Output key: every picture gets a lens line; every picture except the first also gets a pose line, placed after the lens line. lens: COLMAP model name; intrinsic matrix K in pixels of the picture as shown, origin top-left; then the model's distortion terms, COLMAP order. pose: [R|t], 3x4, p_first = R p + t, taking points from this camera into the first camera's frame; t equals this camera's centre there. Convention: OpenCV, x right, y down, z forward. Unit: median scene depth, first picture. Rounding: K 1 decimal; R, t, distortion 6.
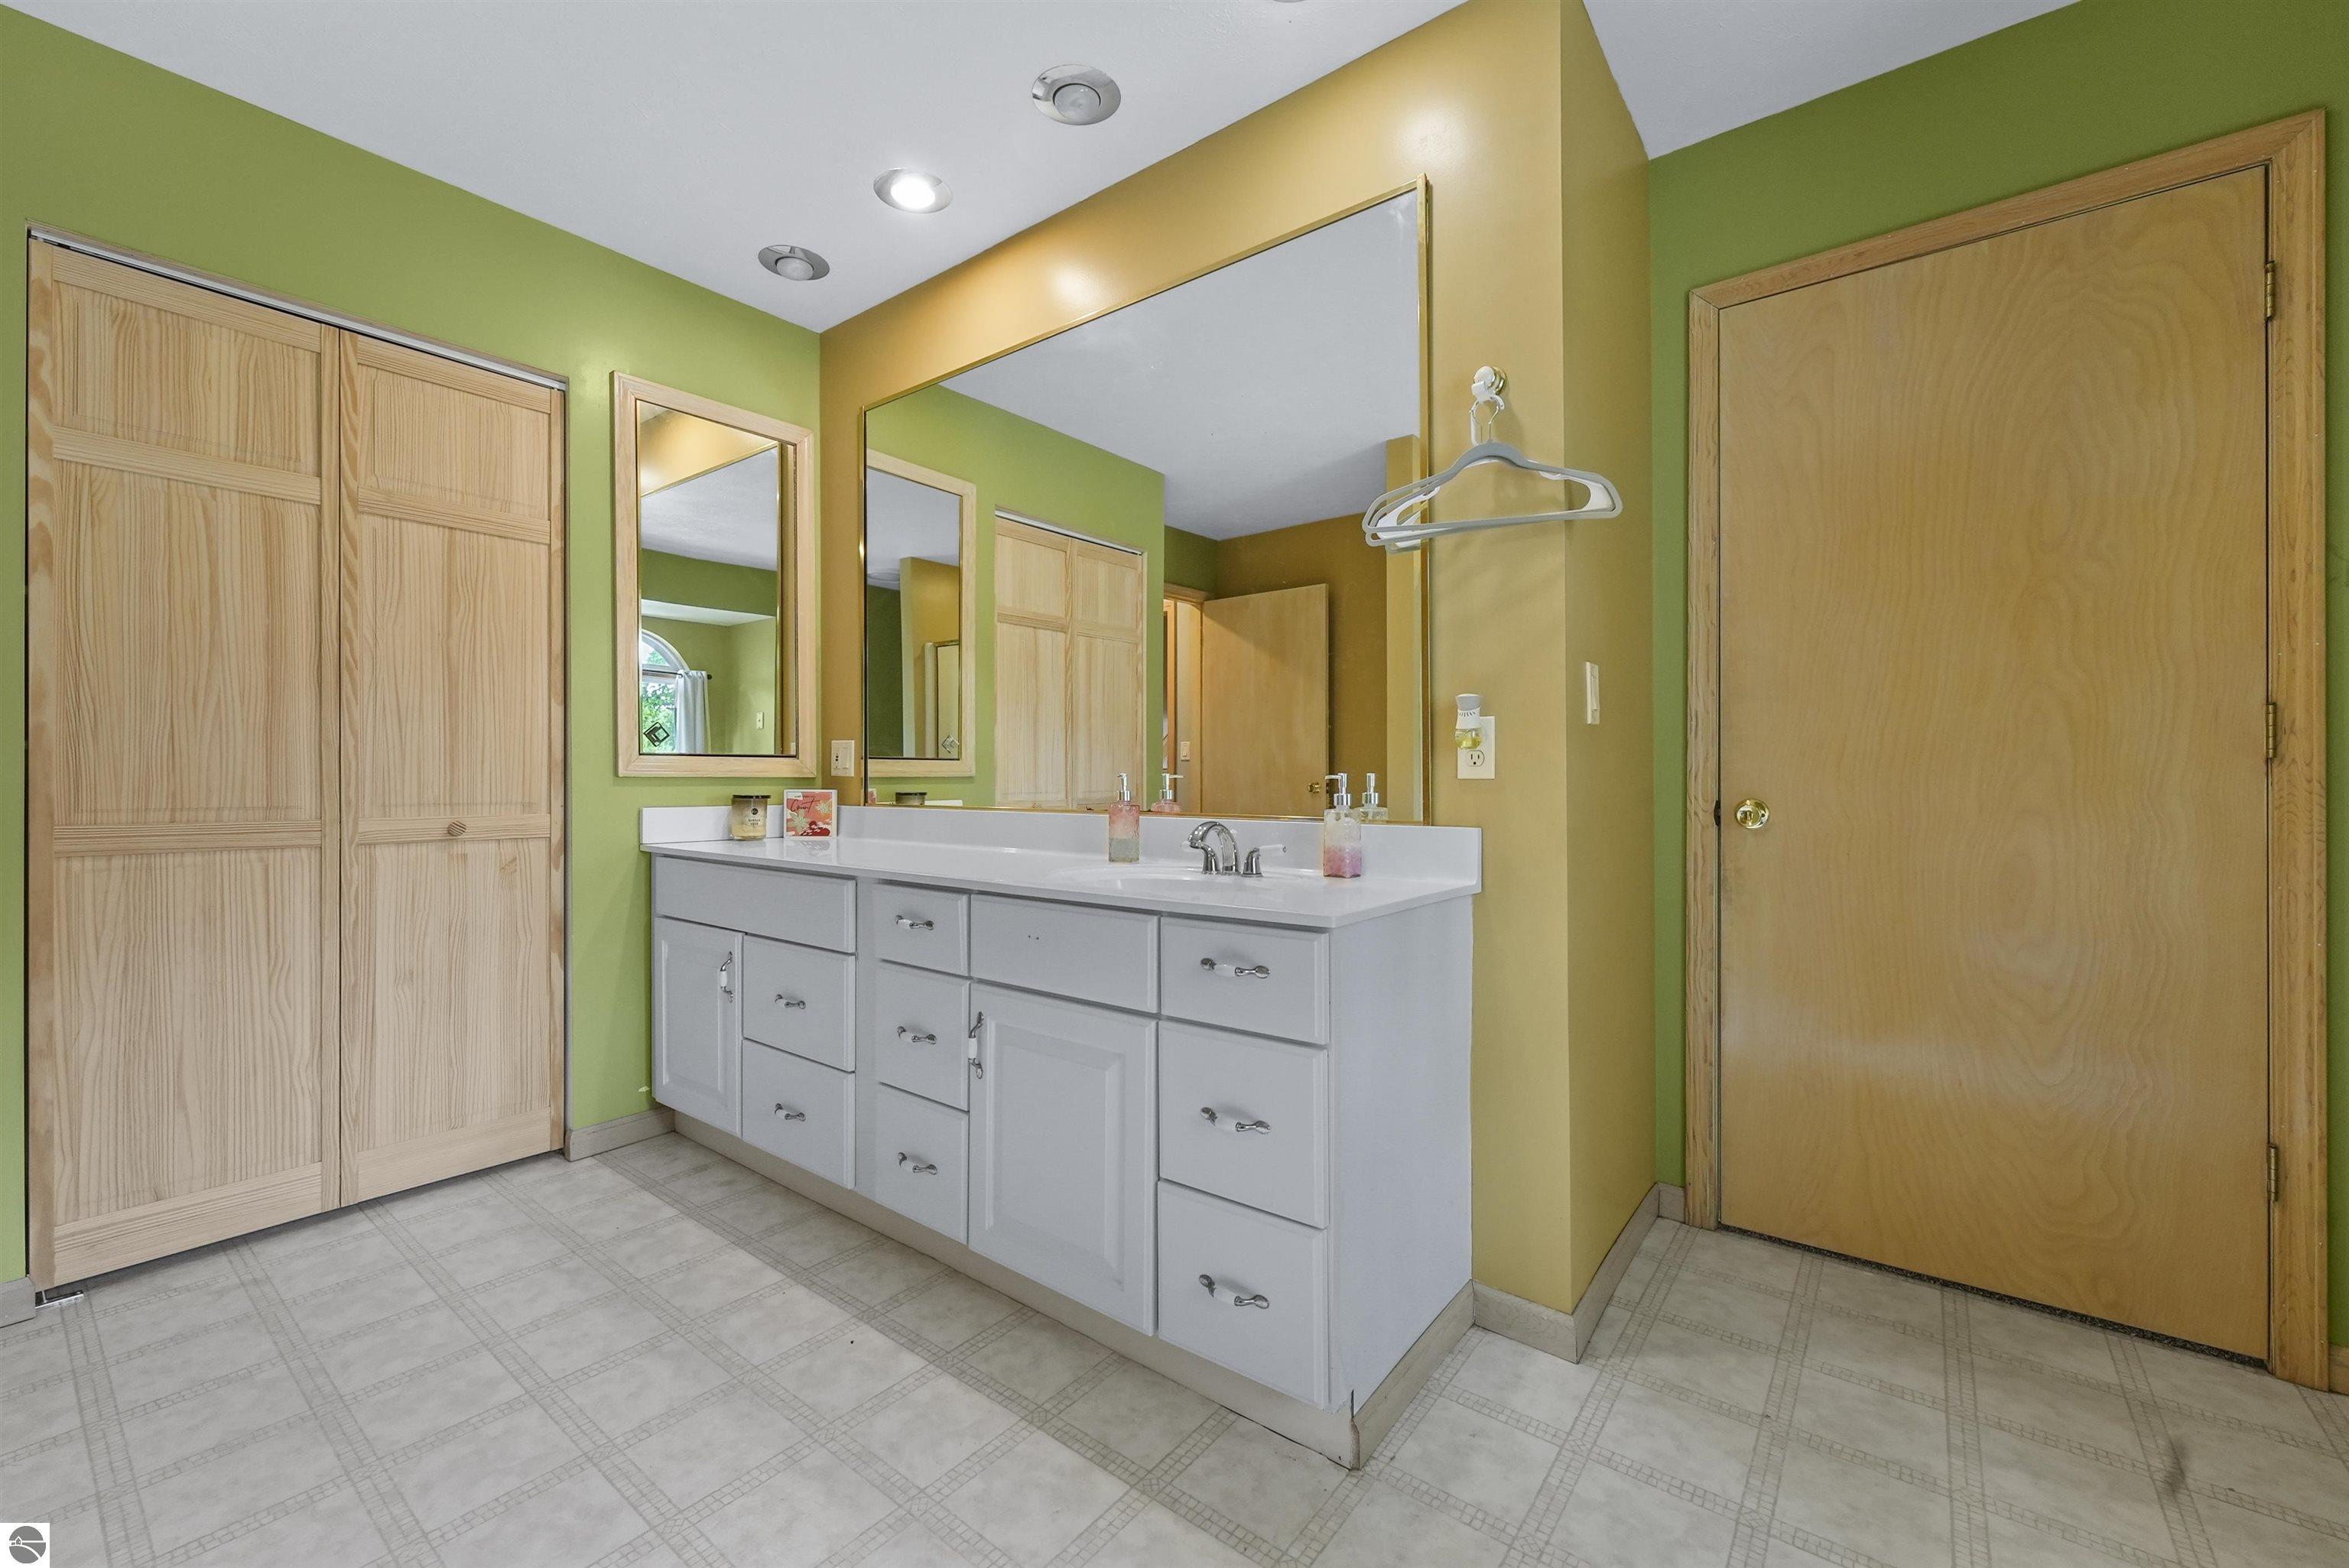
lens RADIAL K [[946.5, 0, 1174.5], [0, 946.5, 784.0], [0, 0, 1]] dist [-0.000714, -0.000284]
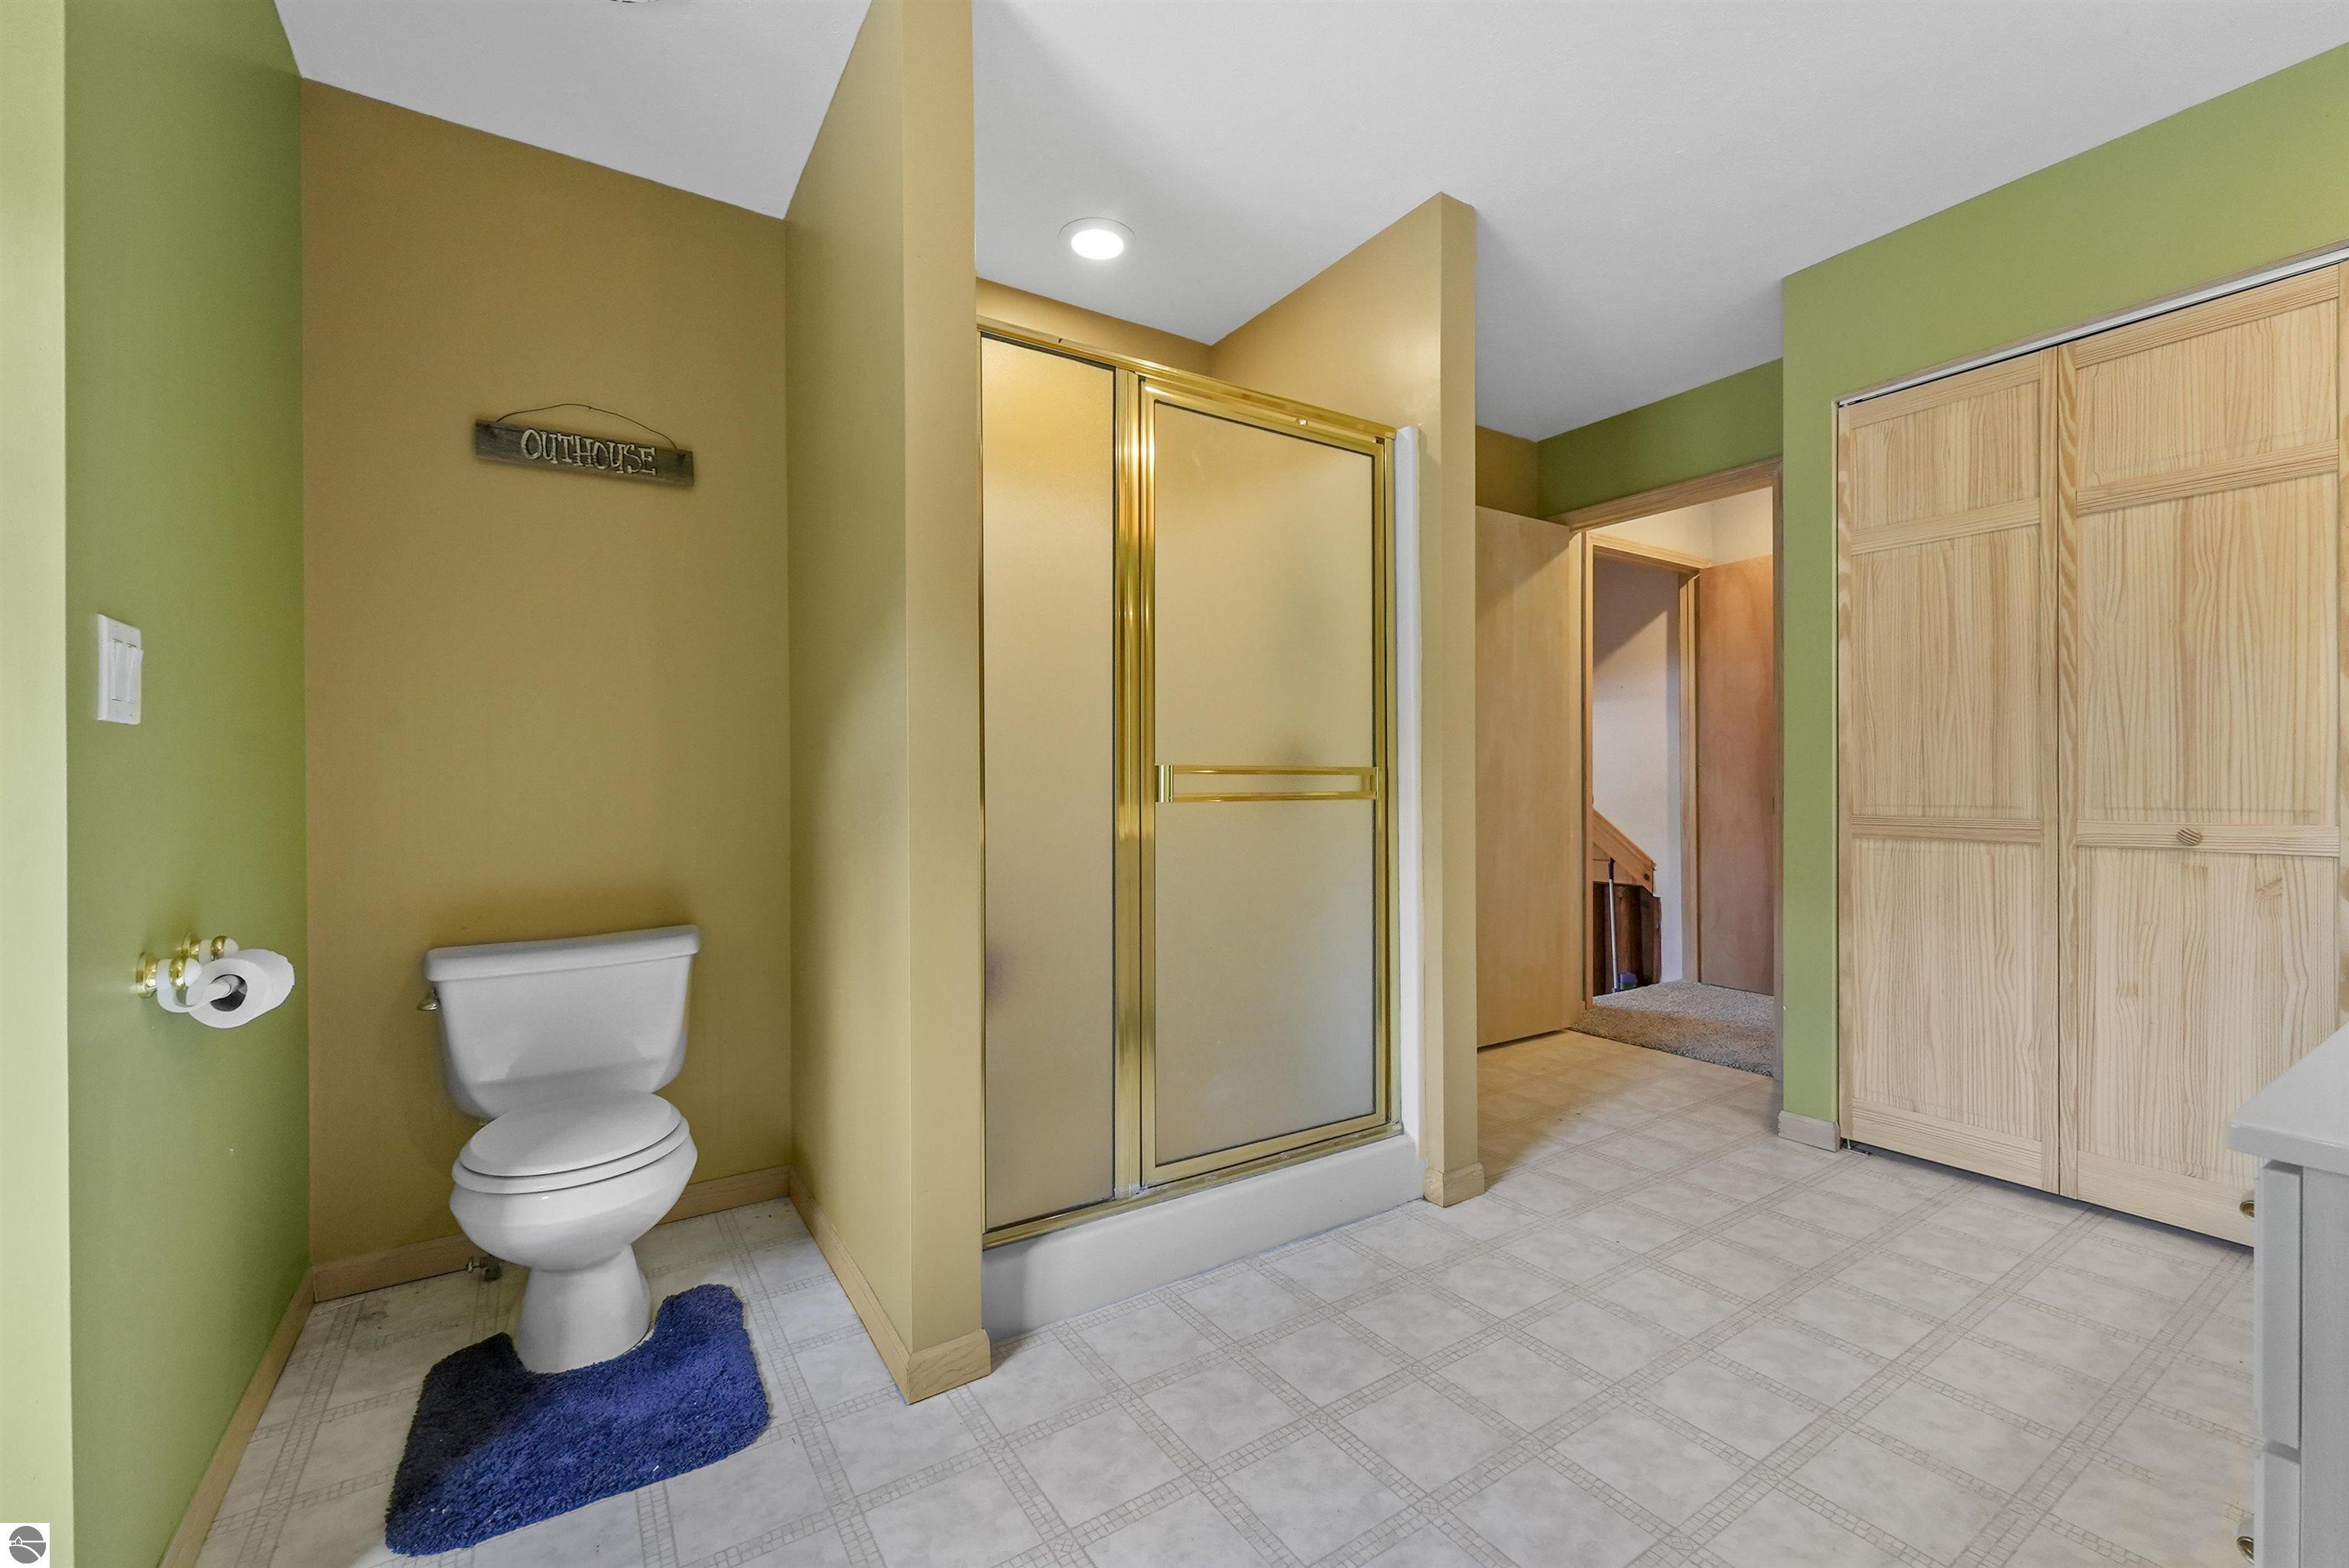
lens RADIAL K [[954.9, 0, 1164.1], [0, 954.9, 787.4], [0, 0, 1]] dist [0.013354, 0.000146]
pose [[-0.321307, 0.007549, -0.946945, 0.443995], [0.002252, 0.999971, 0.007208, -0.008788], [0.946972, 0.000184, -0.321315, 0.419843]]
